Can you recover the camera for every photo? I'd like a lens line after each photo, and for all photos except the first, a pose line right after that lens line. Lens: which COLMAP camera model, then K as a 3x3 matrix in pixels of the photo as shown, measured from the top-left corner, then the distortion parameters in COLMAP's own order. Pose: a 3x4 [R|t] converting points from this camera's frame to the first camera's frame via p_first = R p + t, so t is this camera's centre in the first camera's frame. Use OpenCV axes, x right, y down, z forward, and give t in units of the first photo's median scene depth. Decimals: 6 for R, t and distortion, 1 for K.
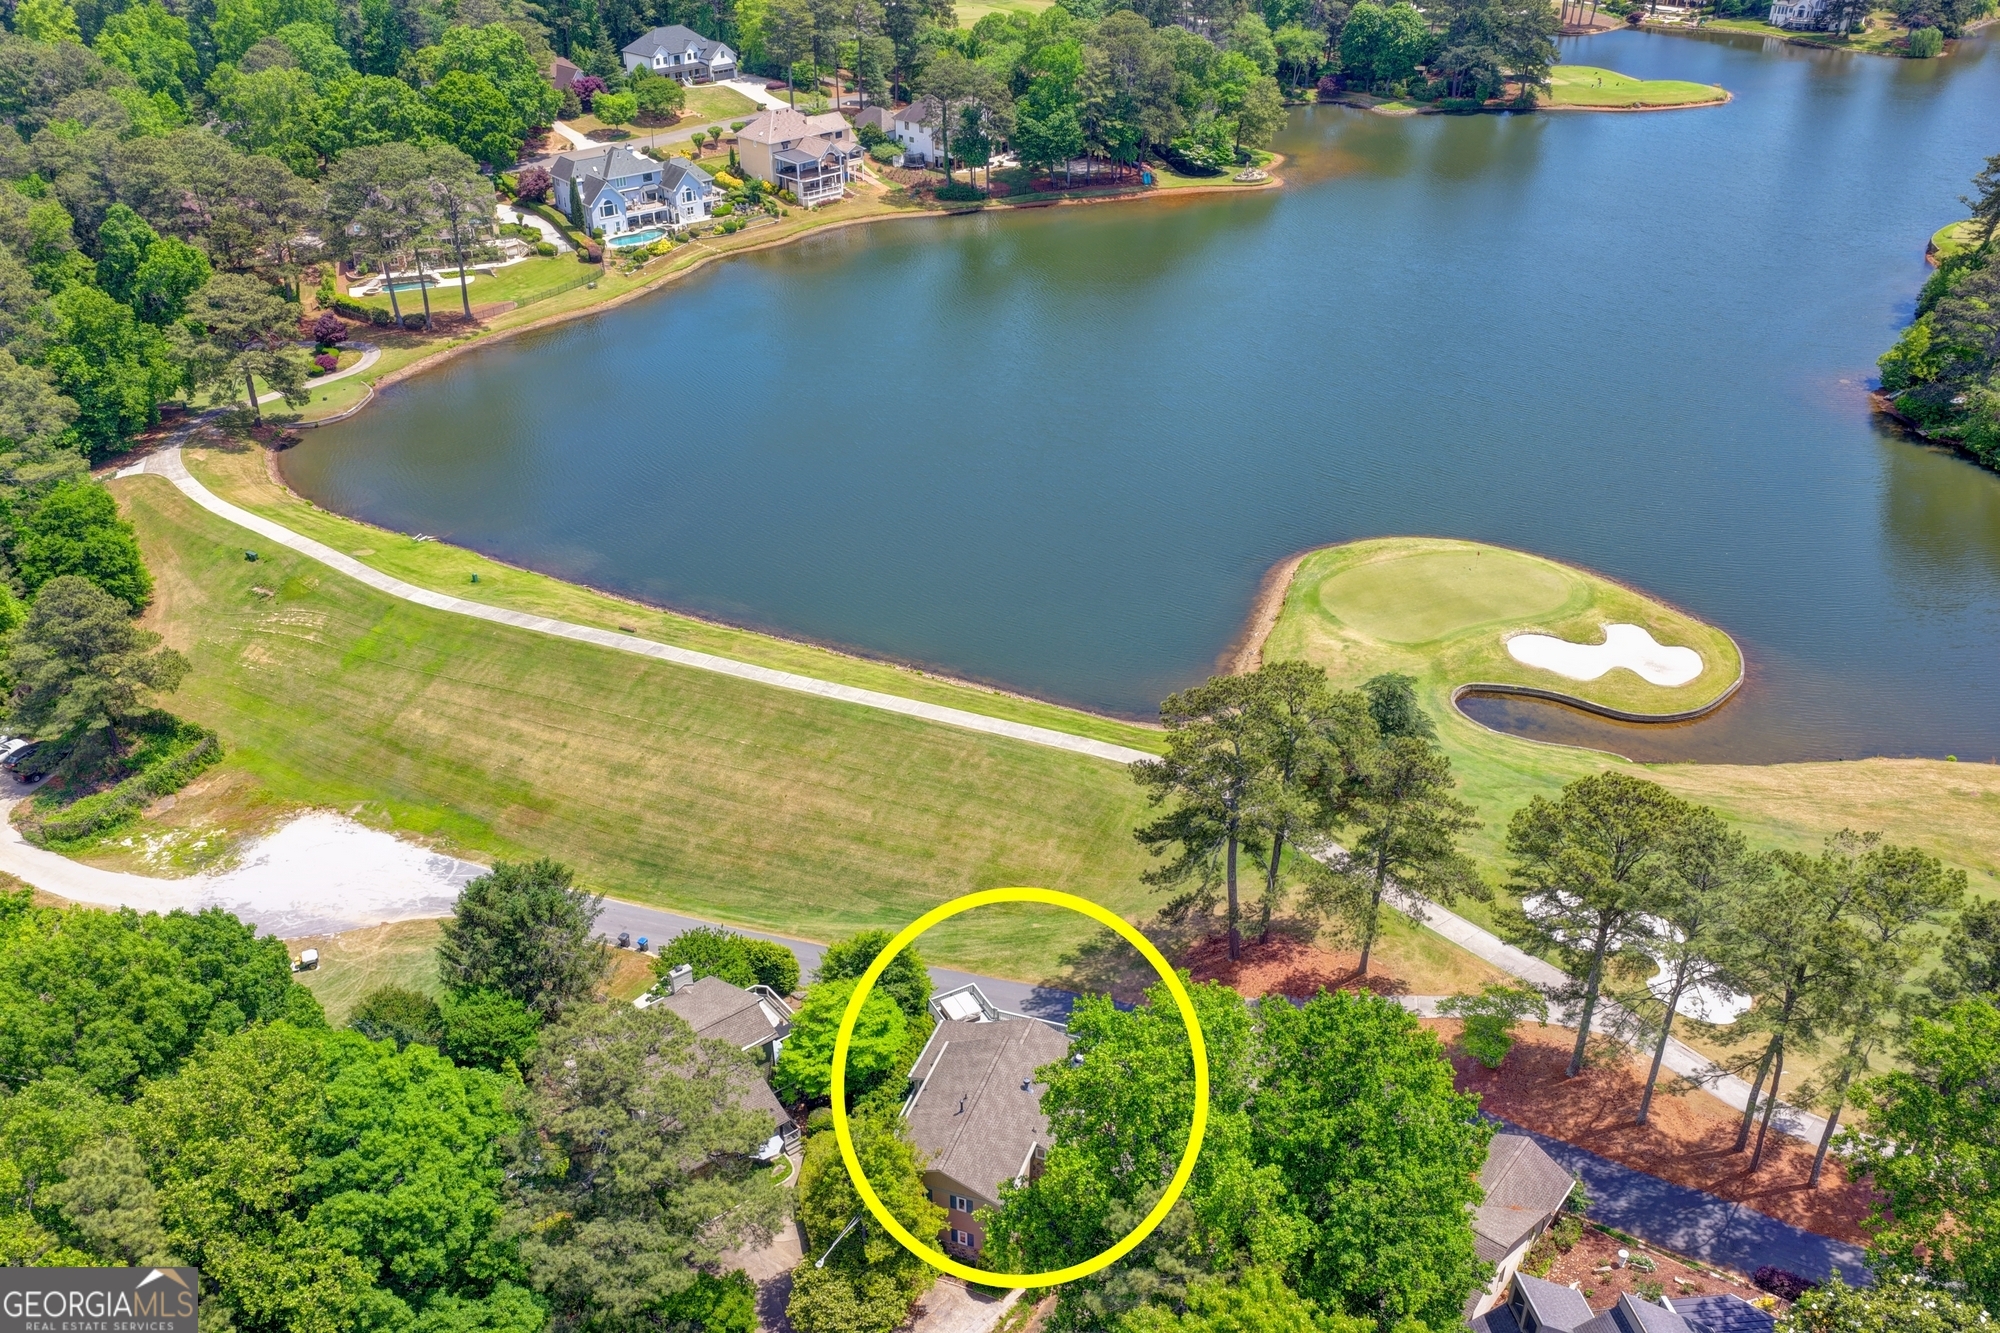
lens RADIAL K [[1663.3, 0, 1005.0], [0, 1663.3, 666.9], [0, 0, 1]] dist [-0.019007, 0.055468]
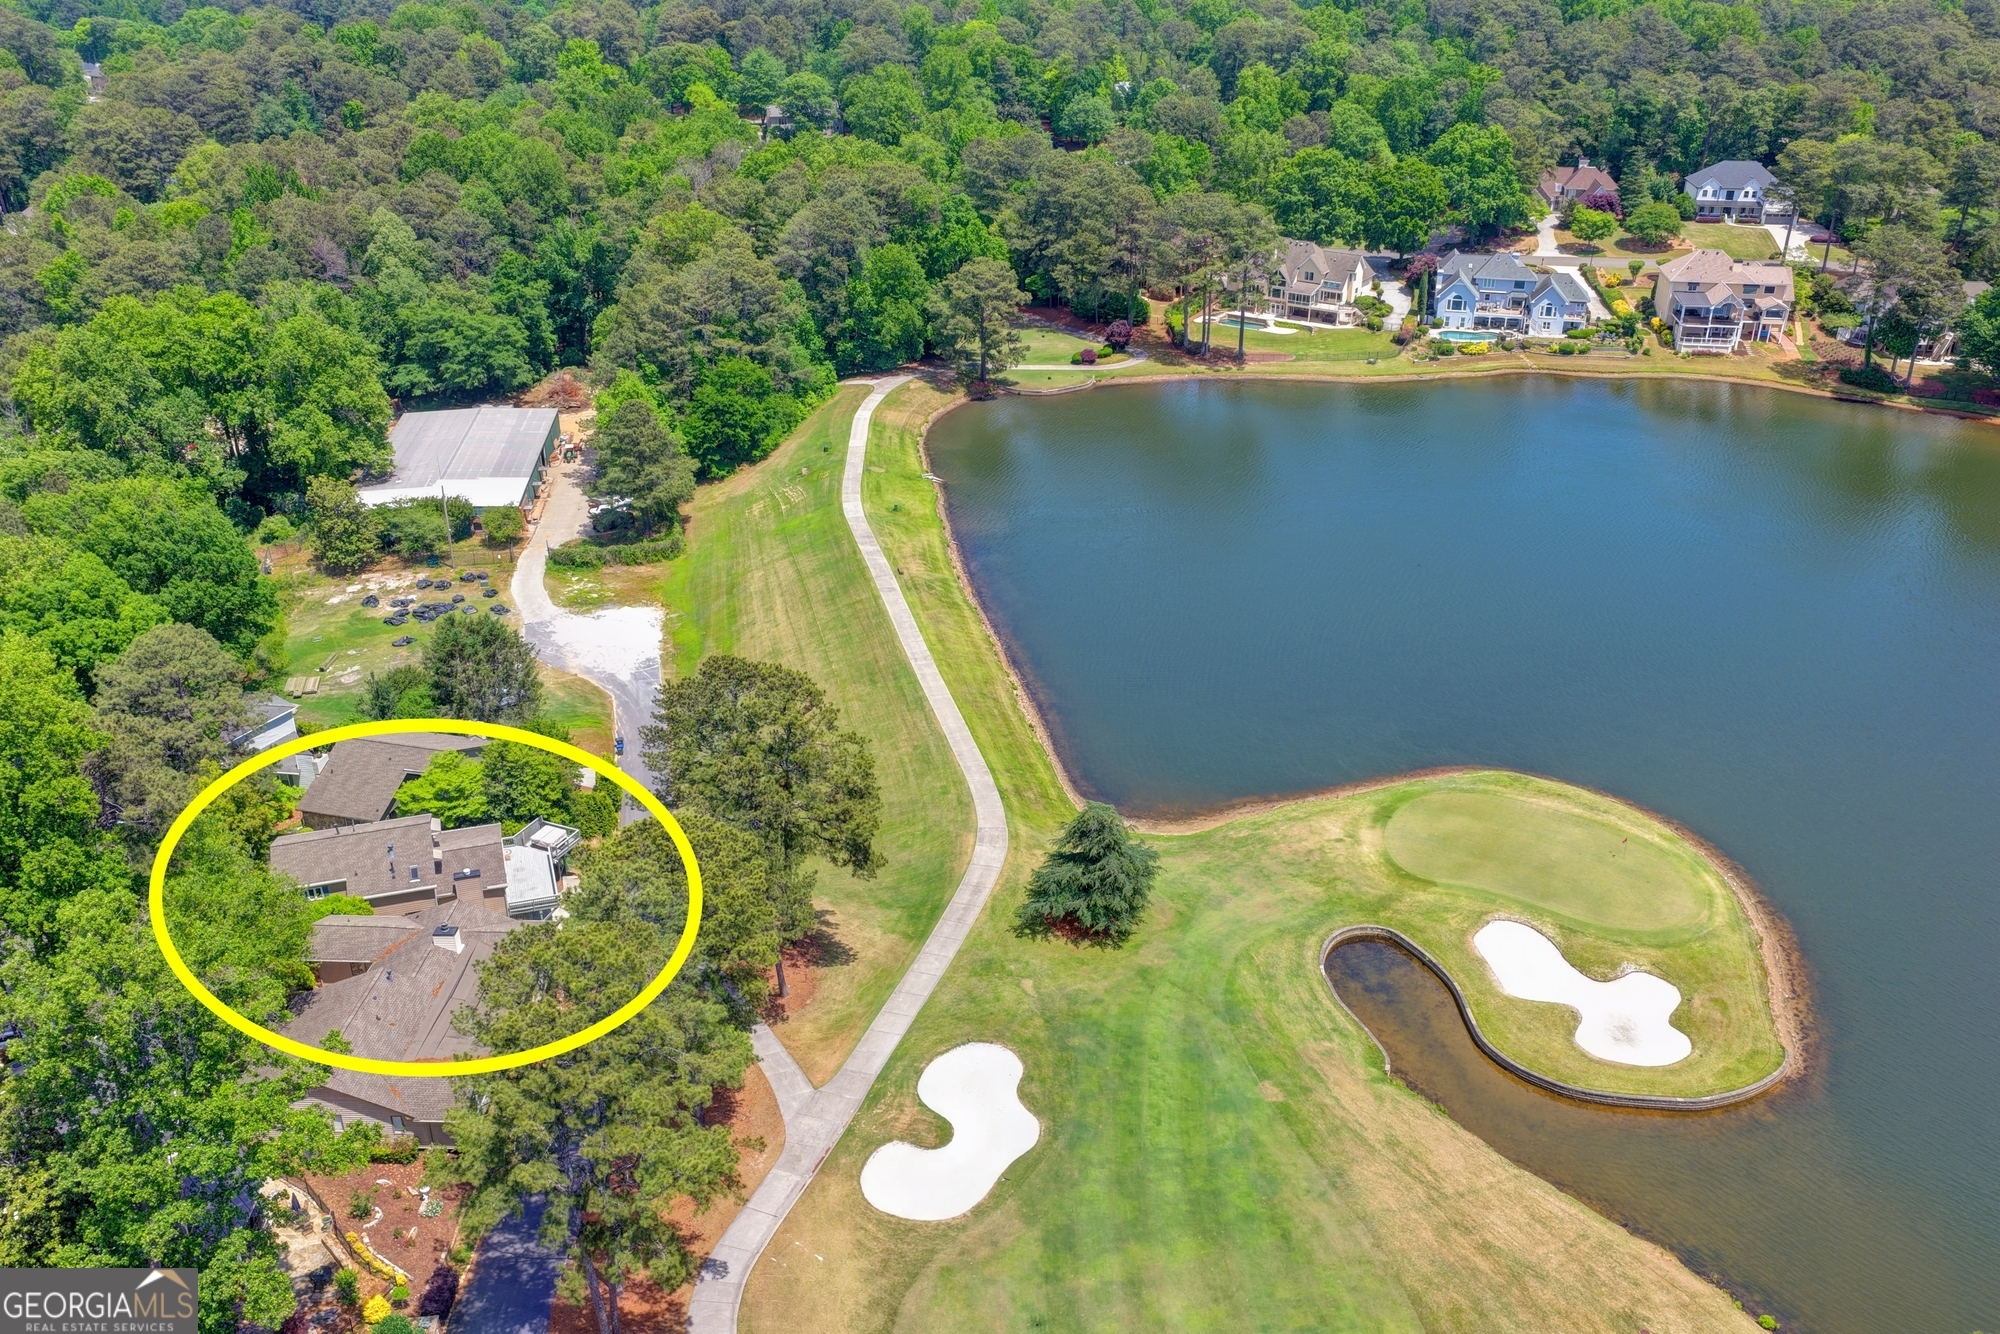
lens RADIAL K [[1663.3, 0, 1005.0], [0, 1663.3, 667.4], [0, 0, 1]] dist [-0.019007, 0.055468]
pose [[0.614947, 0.354946, -0.704169, 0.388734], [-0.403276, 0.908921, 0.105976, -0.066321], [0.677650, 0.218805, 0.702079, 0.136585]]
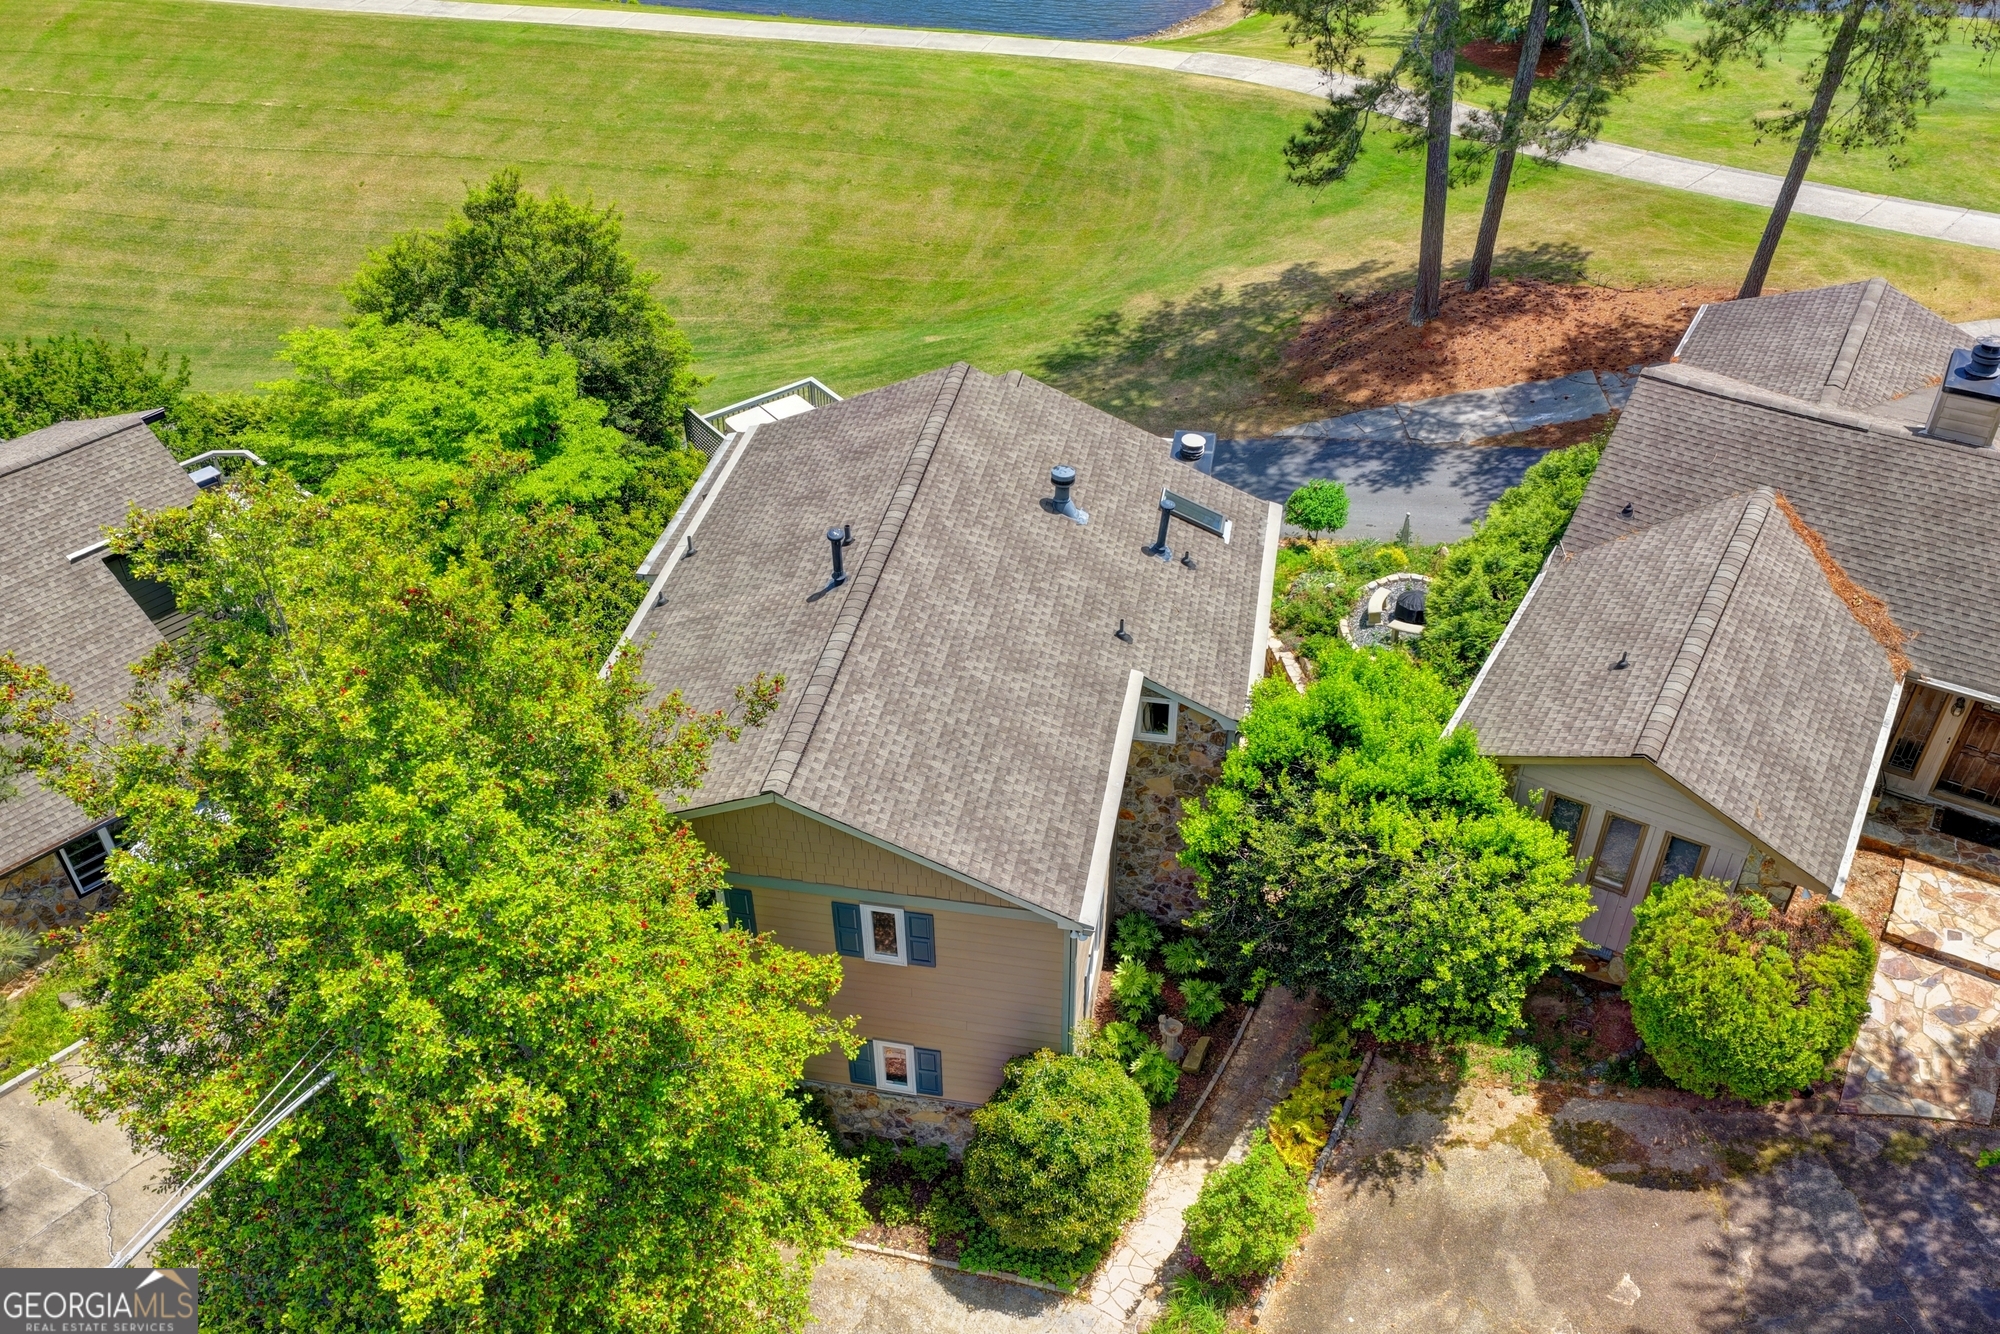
lens RADIAL K [[1668.7, 0, 1000.0], [0, 1668.7, 667.0], [0, 0, 1]] dist [-0.002761, 0.014580]
pose [[0.988226, -0.098037, 0.117468, -0.010943], [0.081601, 0.987153, 0.137372, 0.082688], [-0.129427, -0.126169, 0.983529, 0.249771]]
